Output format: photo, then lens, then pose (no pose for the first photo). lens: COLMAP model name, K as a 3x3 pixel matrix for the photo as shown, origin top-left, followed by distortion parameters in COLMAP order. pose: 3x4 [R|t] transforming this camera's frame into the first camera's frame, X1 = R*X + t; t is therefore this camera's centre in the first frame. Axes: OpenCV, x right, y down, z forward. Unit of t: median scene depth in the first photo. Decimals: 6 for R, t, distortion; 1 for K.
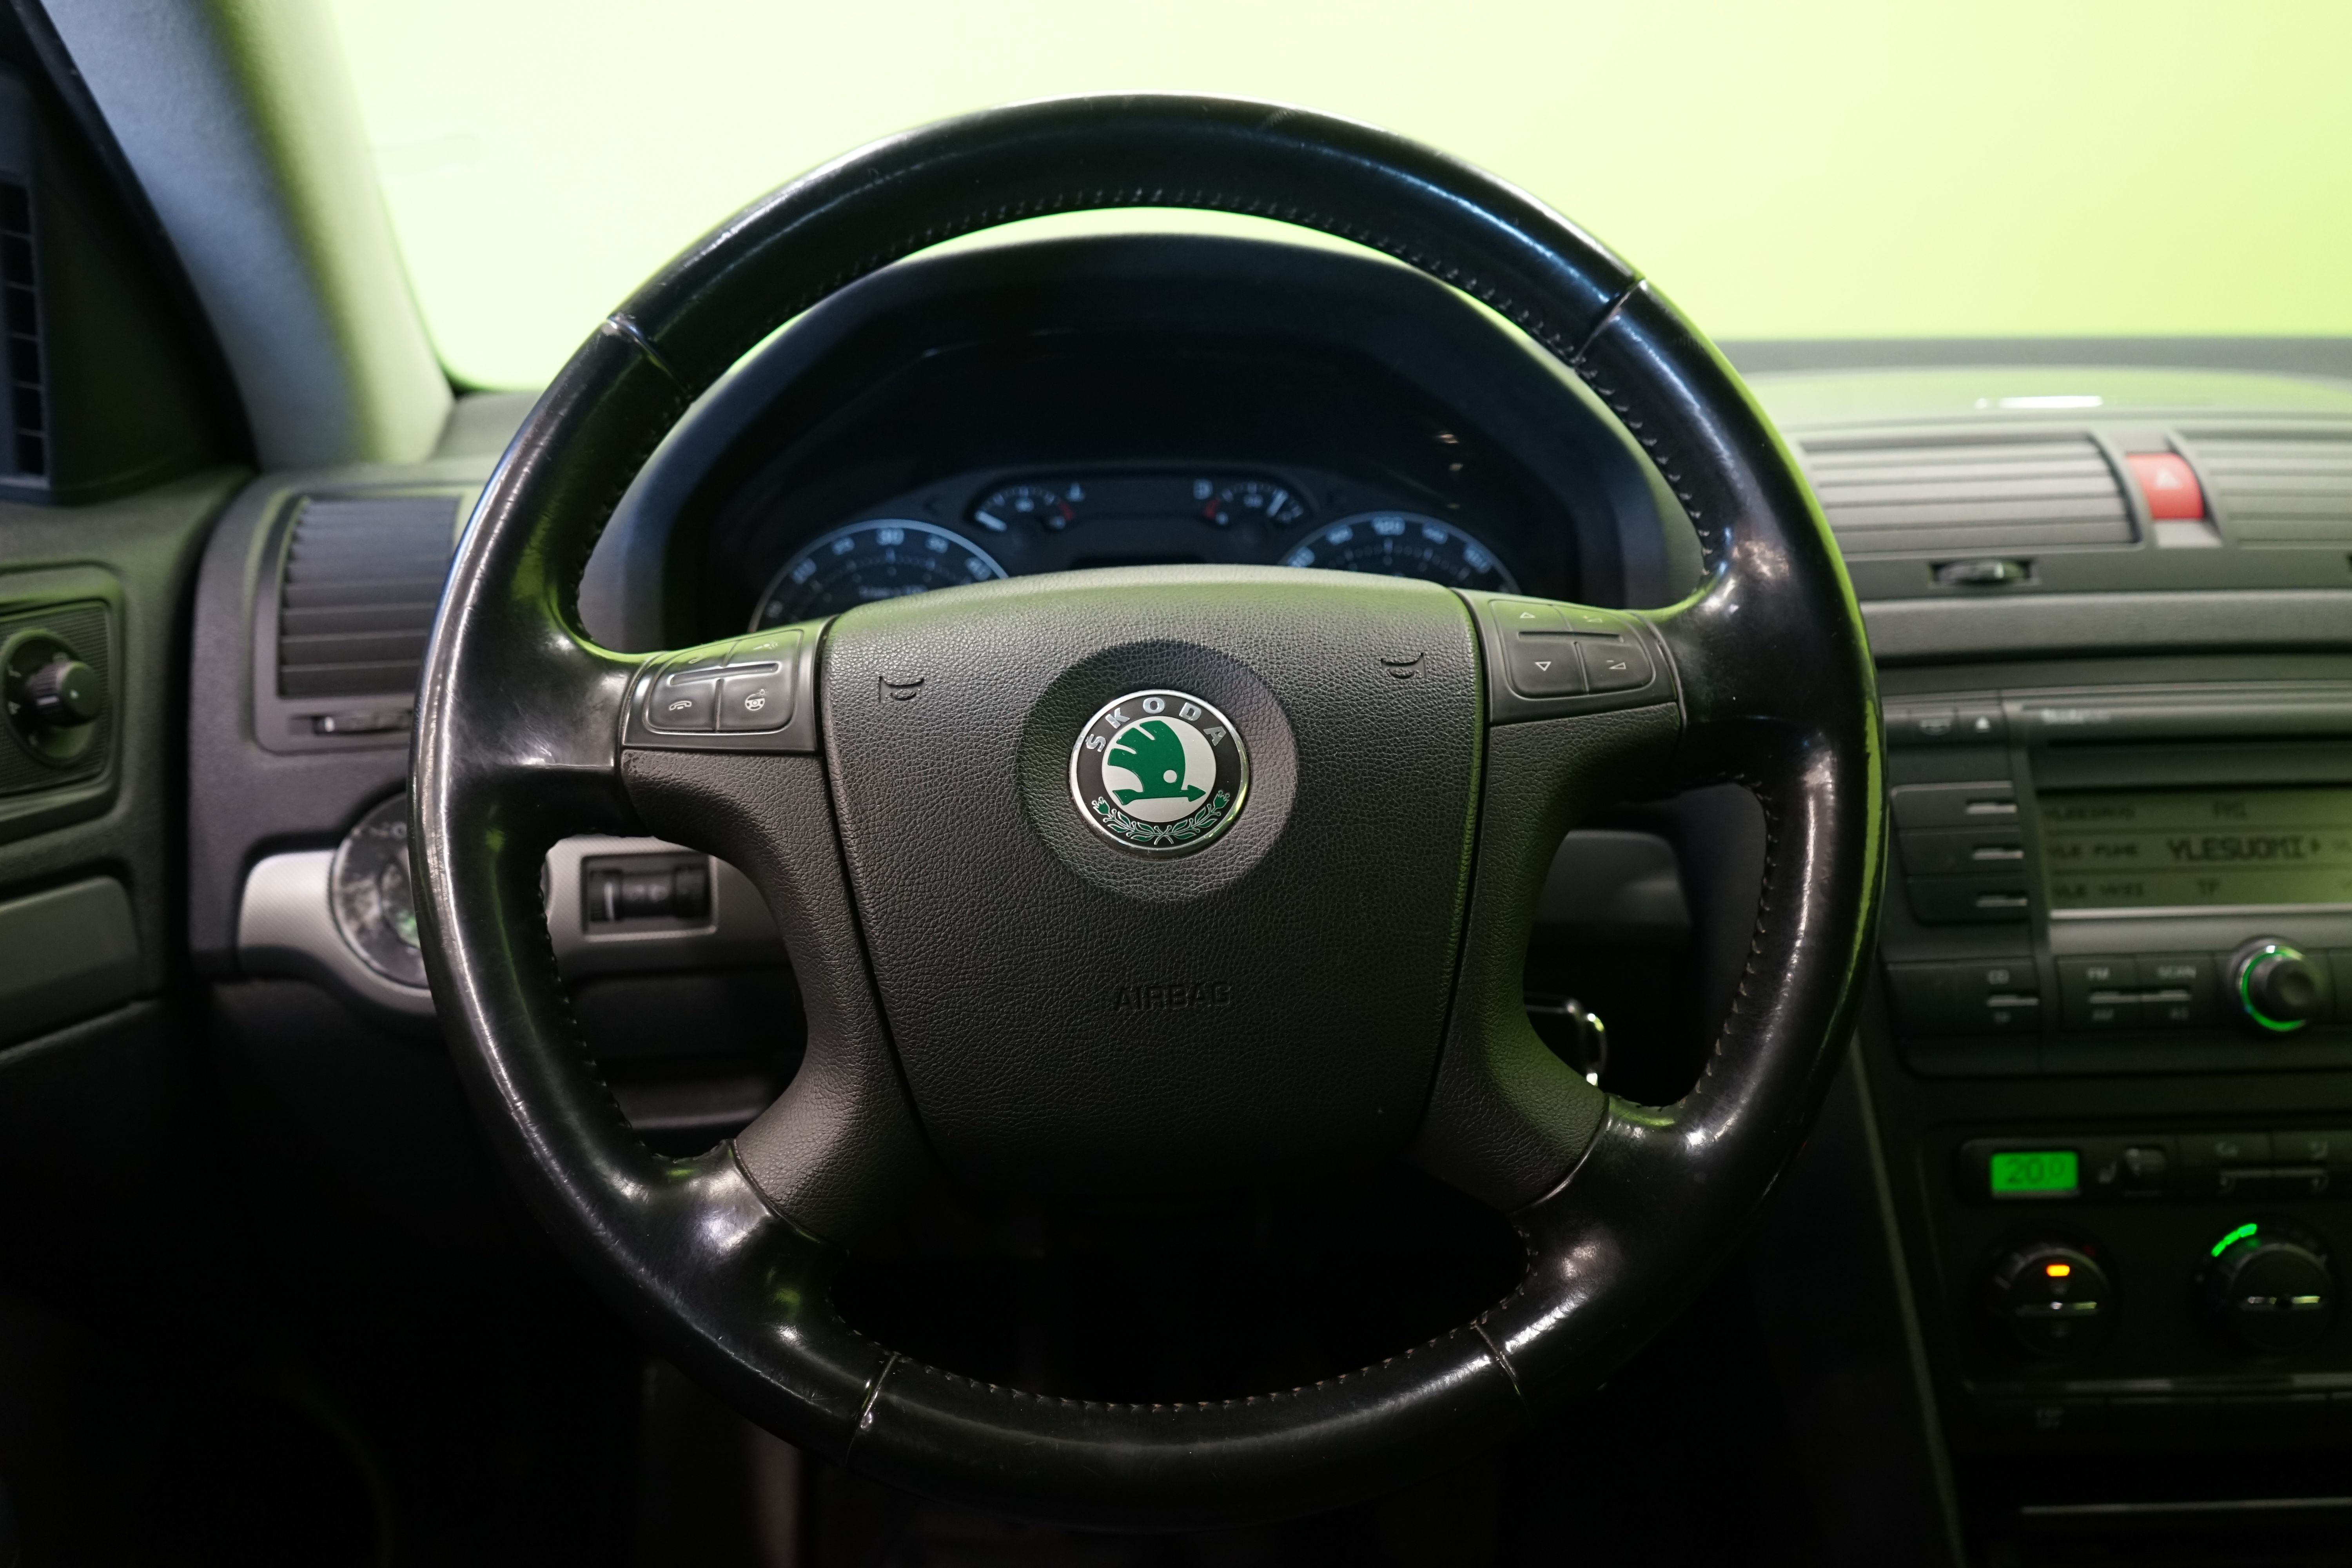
lens RADIAL K [[1970.1, 0, 1176.0], [0, 1970.1, 784.0], [0, 0, 1]] dist [-0.064273, 0.007516]
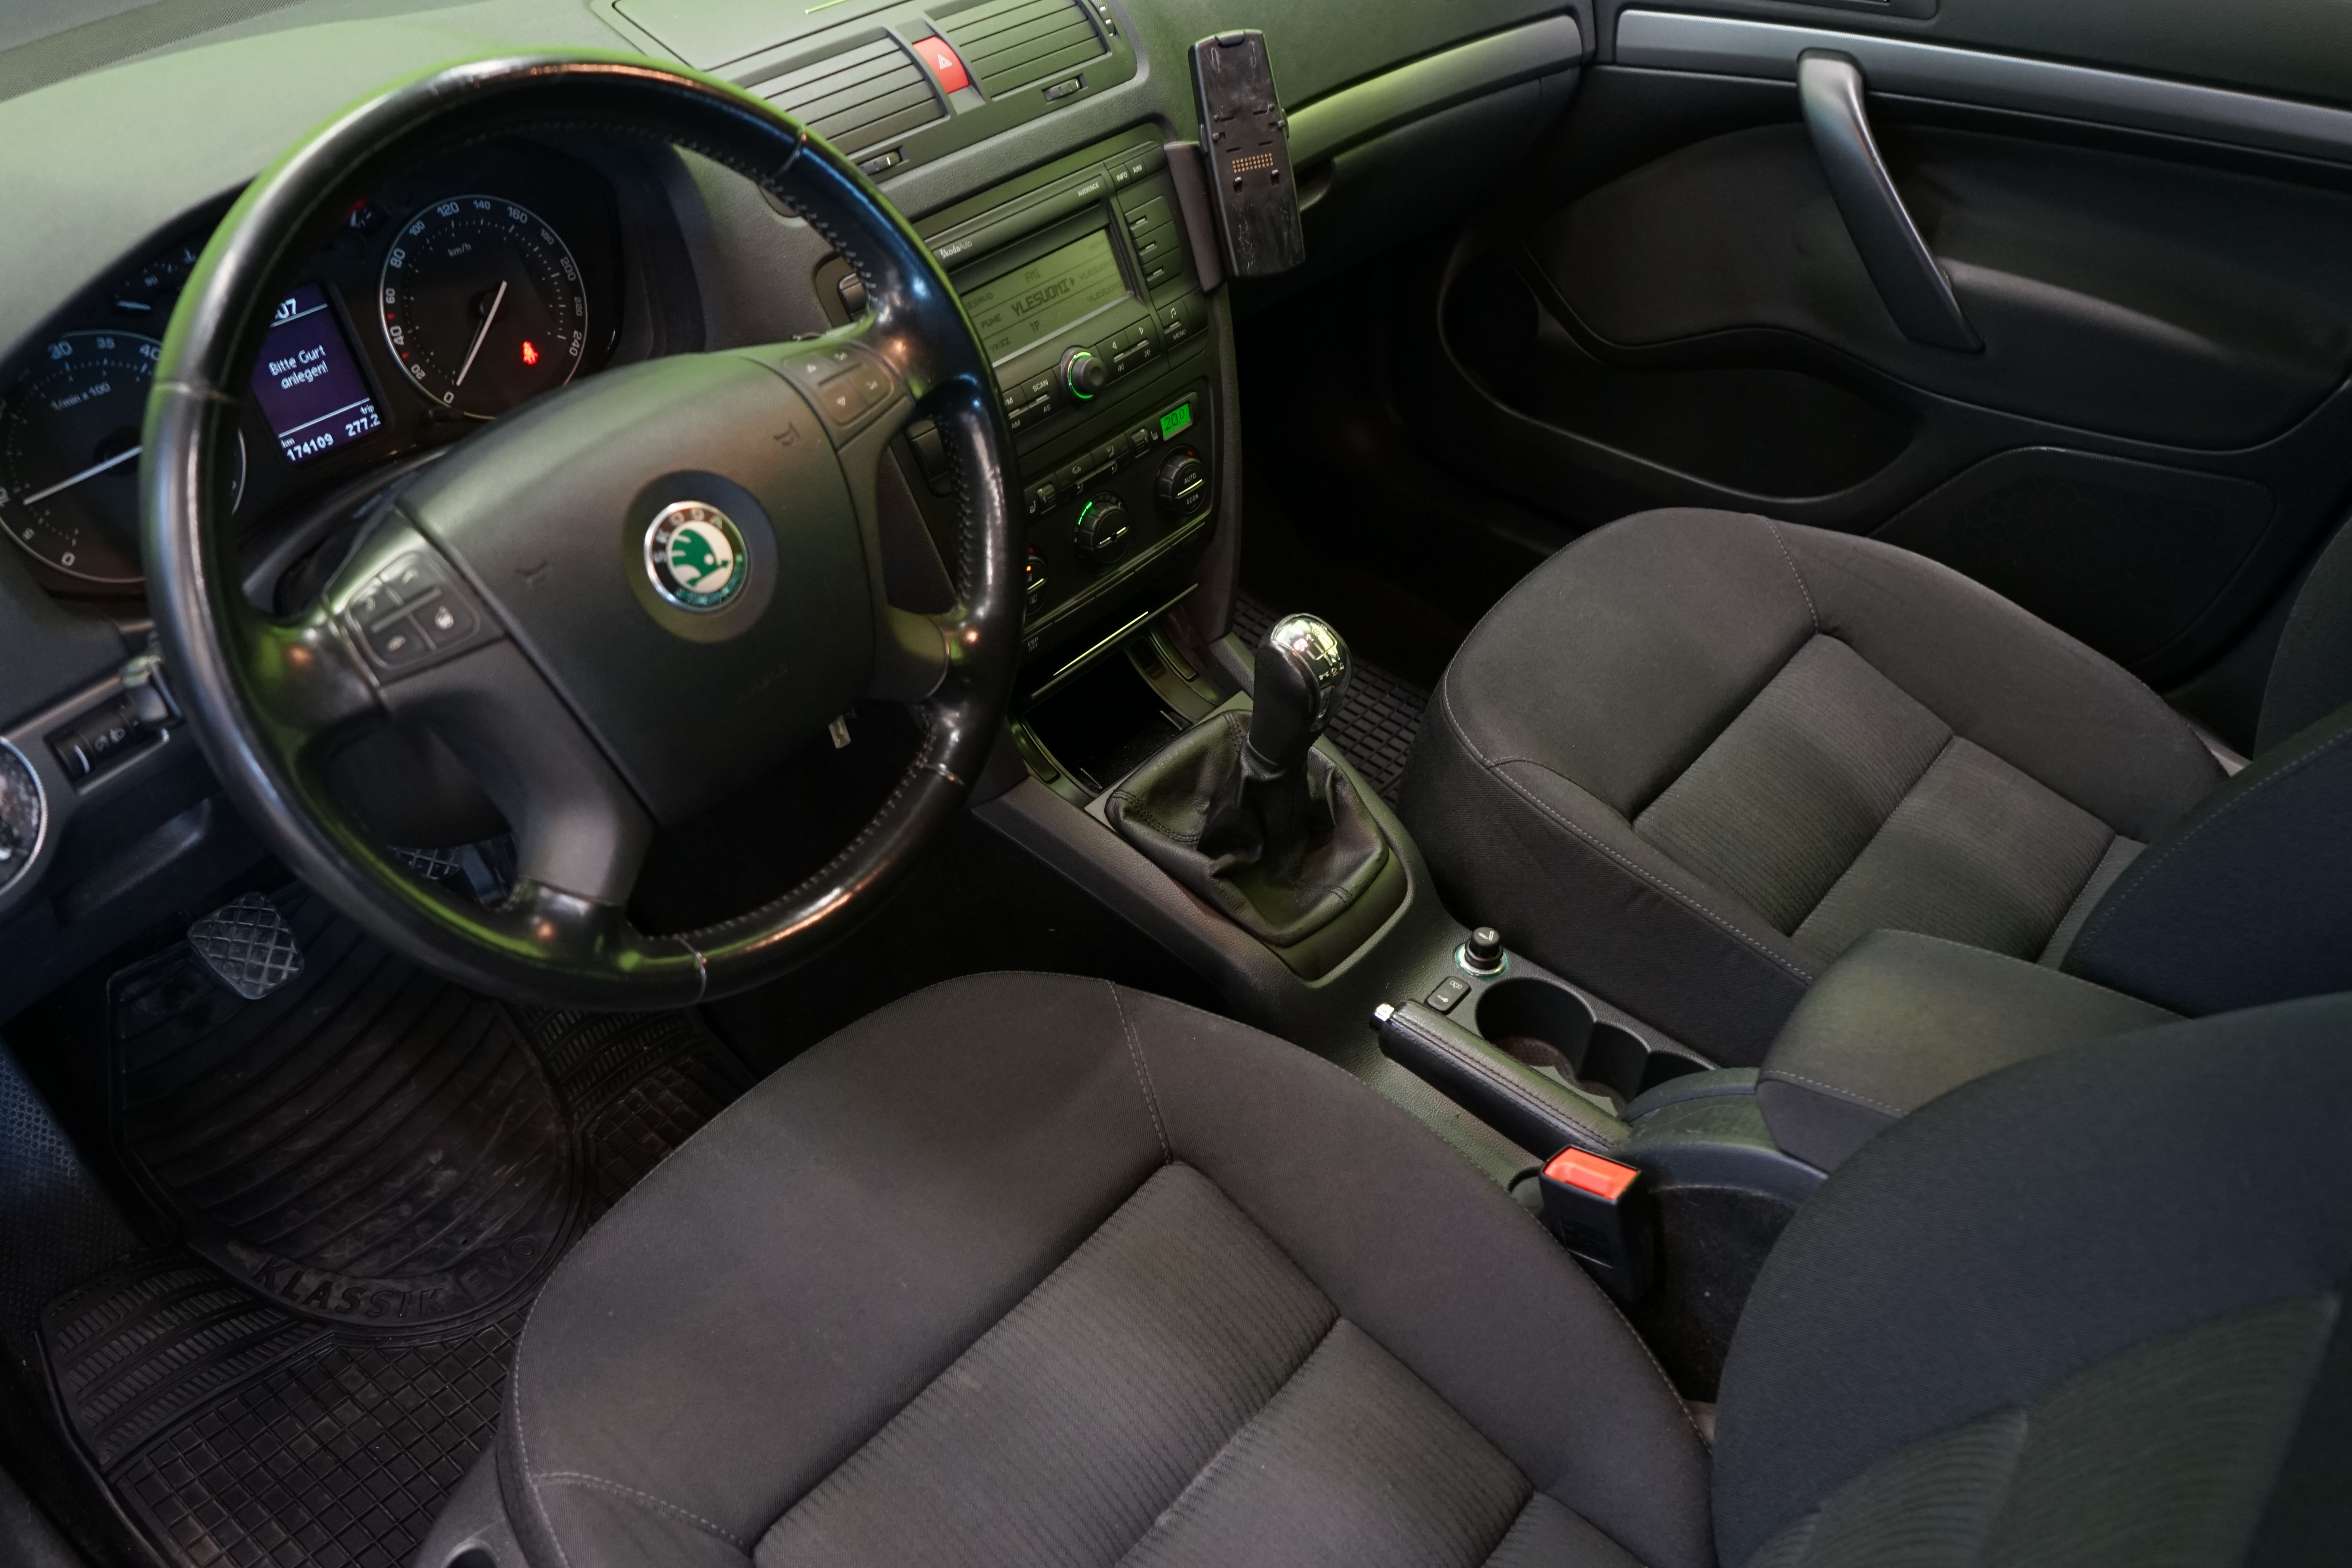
lens RADIAL K [[1970.1, 0, 1176.0], [0, 1970.1, 784.0], [0, 0, 1]] dist [-0.064273, 0.007516]
pose [[0.634923, -0.469192, 0.613785, -0.651252], [0.127496, 0.847207, 0.515738, -0.491085], [-0.761983, -0.249198, 0.597731, -0.231543]]
